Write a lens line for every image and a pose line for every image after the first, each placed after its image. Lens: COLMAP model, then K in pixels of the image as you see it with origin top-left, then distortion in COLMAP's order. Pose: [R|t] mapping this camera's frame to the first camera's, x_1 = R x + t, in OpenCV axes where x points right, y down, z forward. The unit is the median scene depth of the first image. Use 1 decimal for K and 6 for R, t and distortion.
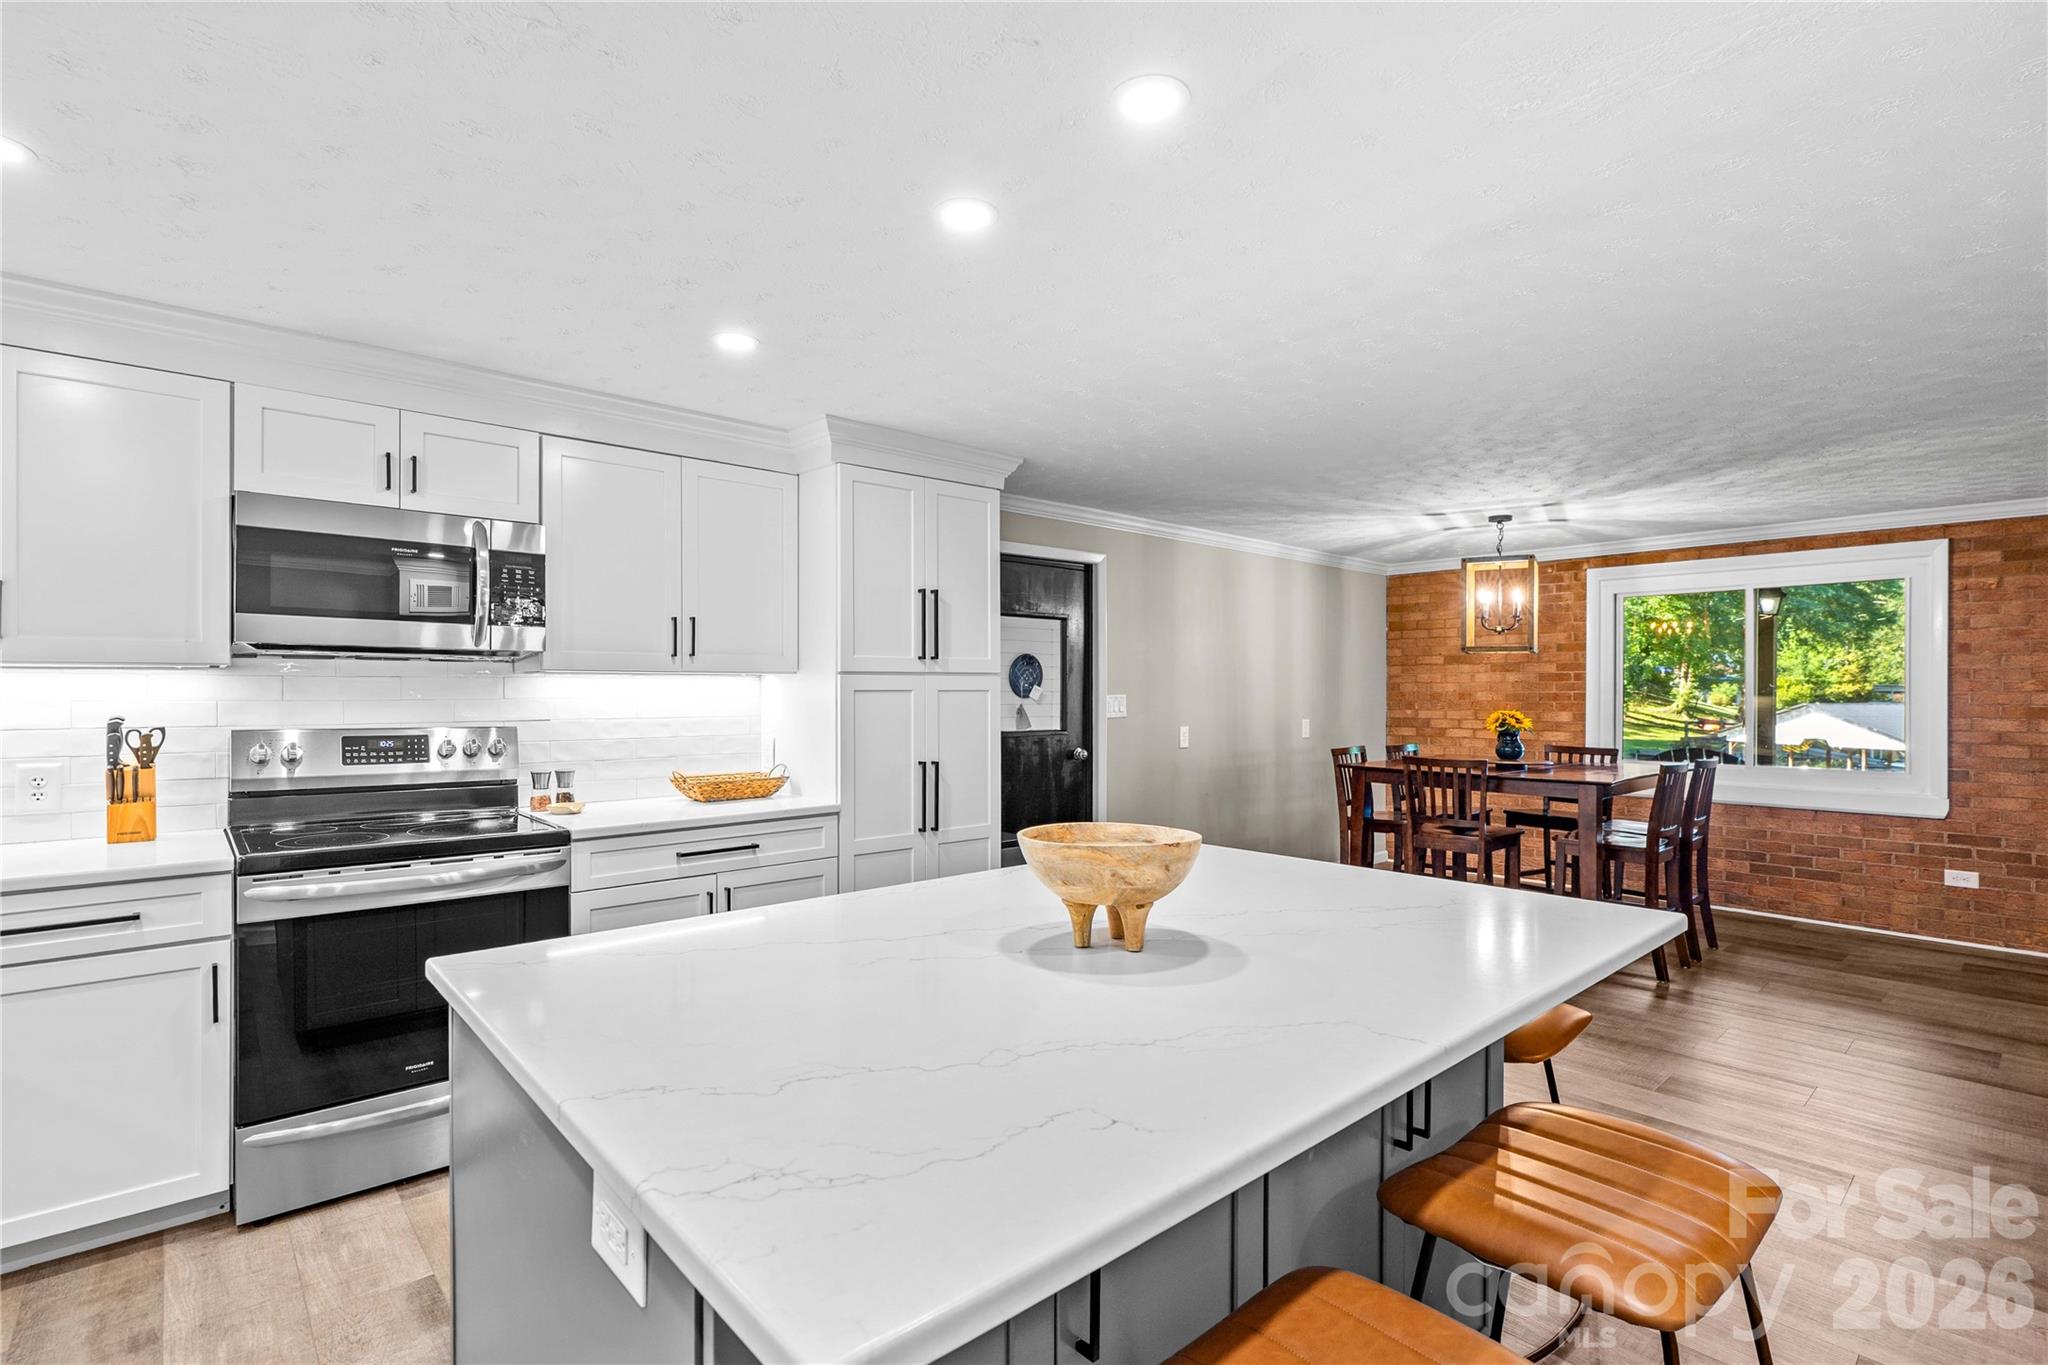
lens RADIAL K [[967.3, 0, 1024.8], [0, 967.3, 694.7], [0, 0, 1]] dist [-0.001069, -0.000065]
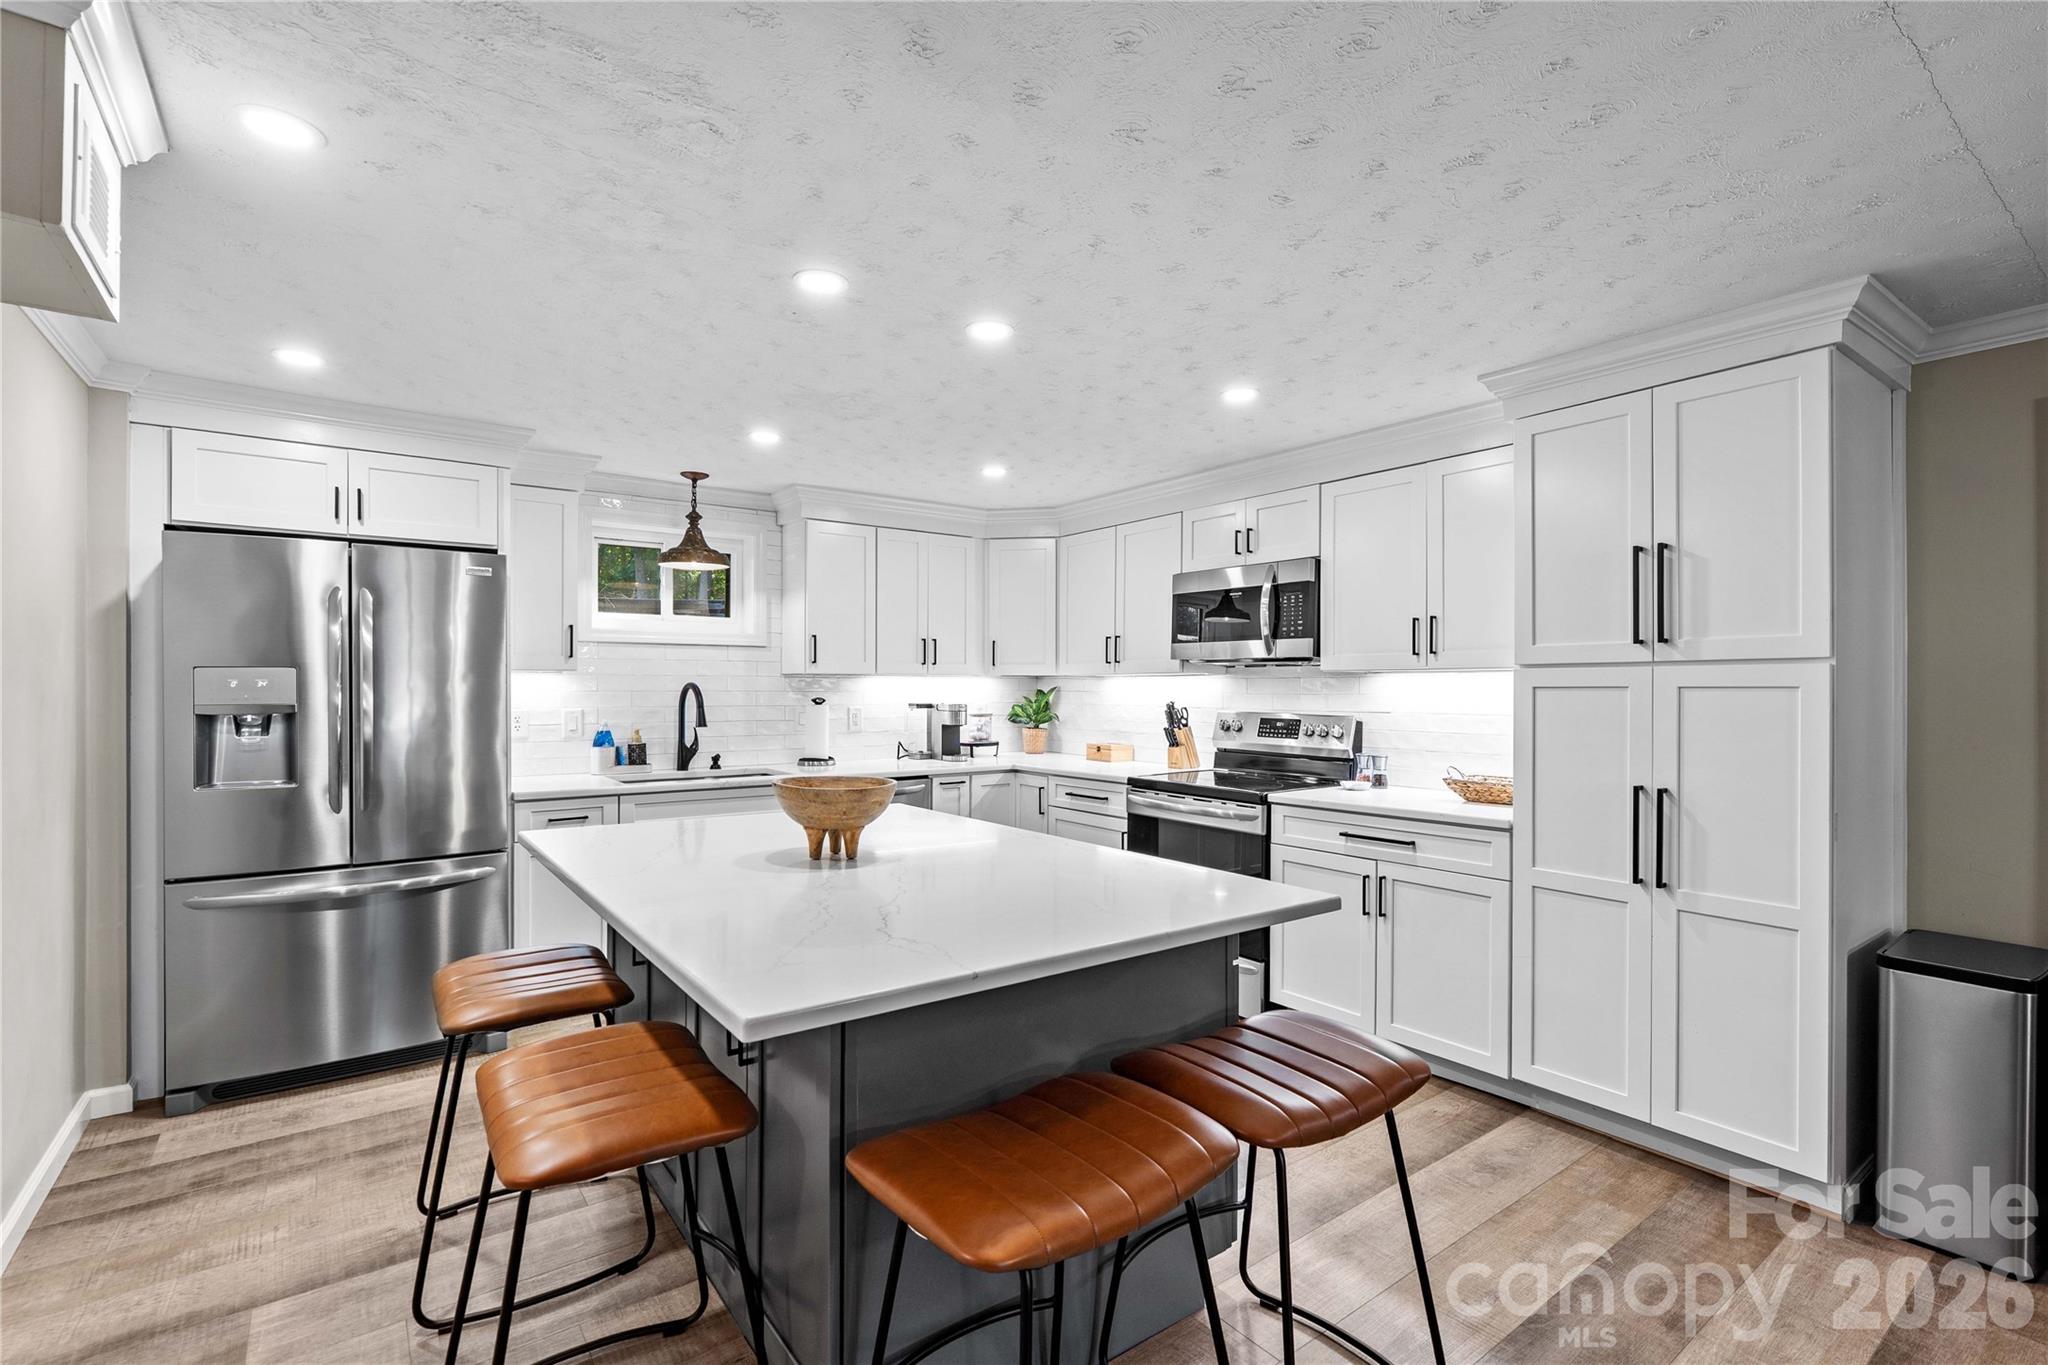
lens RADIAL K [[942.8, 0, 1026.4], [0, 942.8, 692.6], [0, 0, 1]] dist [-0.001472, 0.000909]
pose [[-0.092644, 0.003813, -0.995692, 0.835338], [-0.006701, 0.999968, 0.004452, -0.000508], [0.995677, 0.007085, -0.092615, 0.803931]]
